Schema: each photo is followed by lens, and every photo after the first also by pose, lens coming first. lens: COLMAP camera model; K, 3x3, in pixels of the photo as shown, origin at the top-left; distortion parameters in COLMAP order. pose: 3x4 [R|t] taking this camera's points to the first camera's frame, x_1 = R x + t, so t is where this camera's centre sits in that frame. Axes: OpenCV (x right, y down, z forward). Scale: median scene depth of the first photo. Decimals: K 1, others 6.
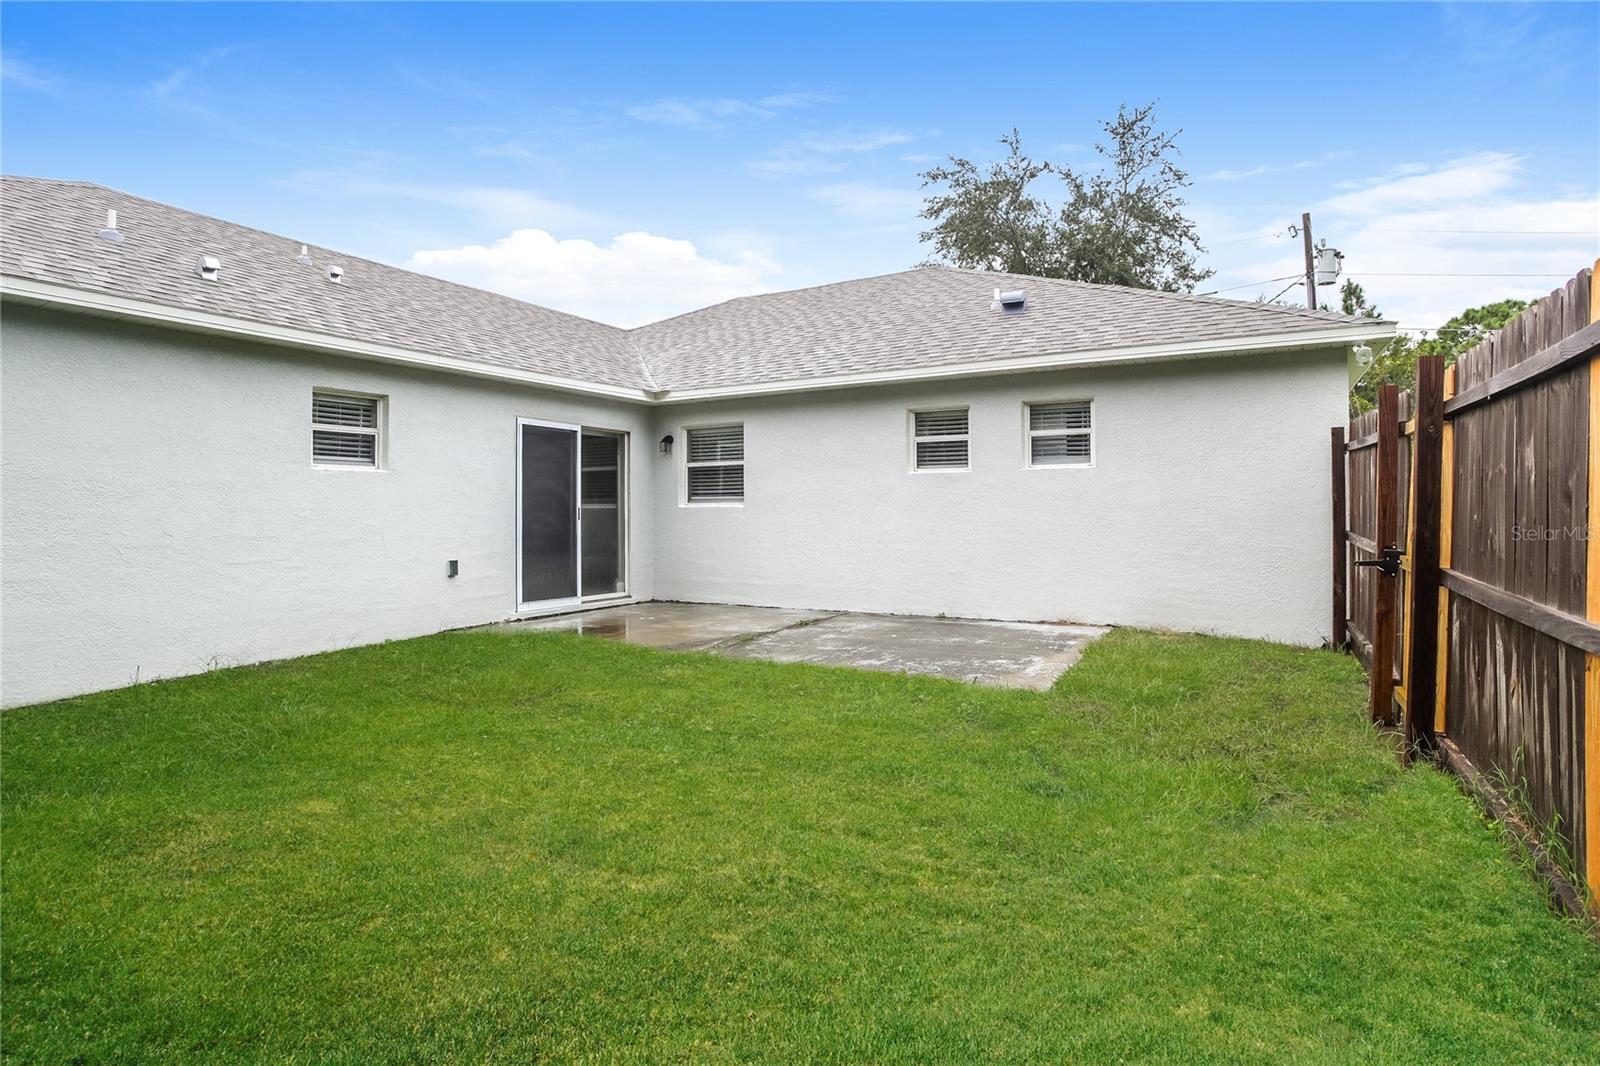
lens RADIAL K [[770.7, 0, 799.5], [0, 770.7, 507.2], [0, 0, 1]] dist [-0.001467, 0.001792]
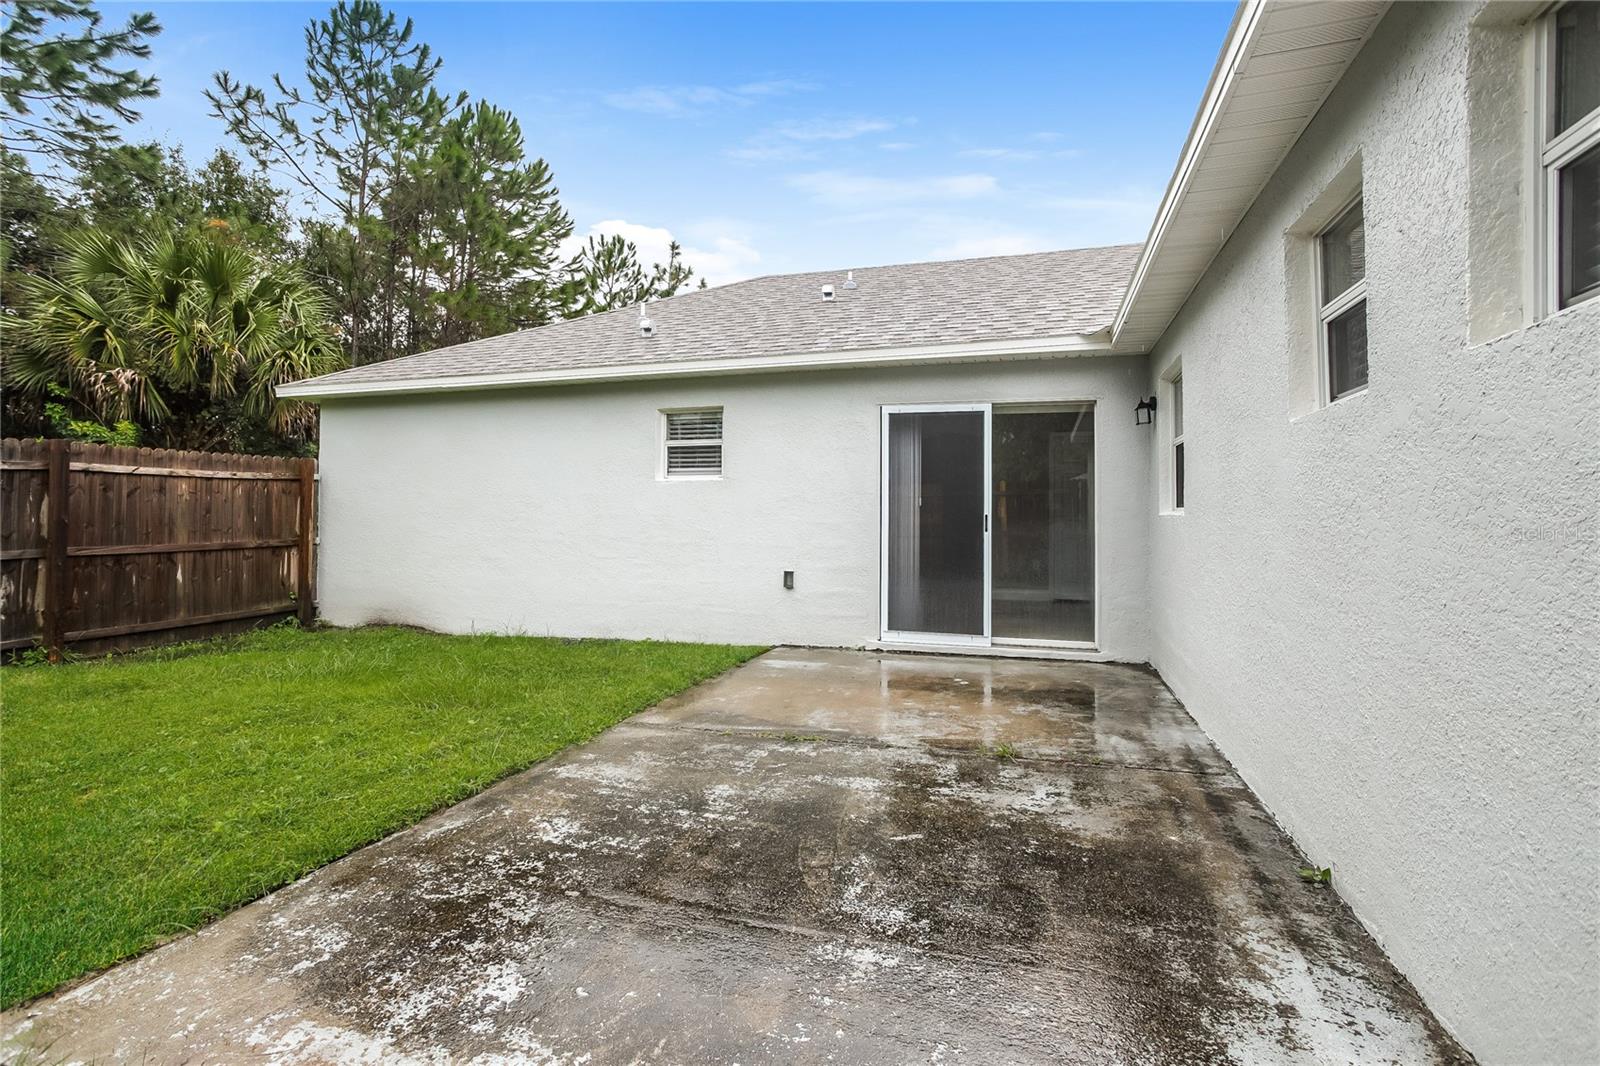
lens RADIAL K [[770.7, 0, 799.5], [0, 770.7, 507.2], [0, 0, 1]] dist [-0.001467, 0.001792]
pose [[0.266414, -0.000946, -0.963858, 0.410086], [-0.000606, 0.999999, -0.001149, -0.006628], [0.963859, 0.000890, 0.266413, 0.689983]]
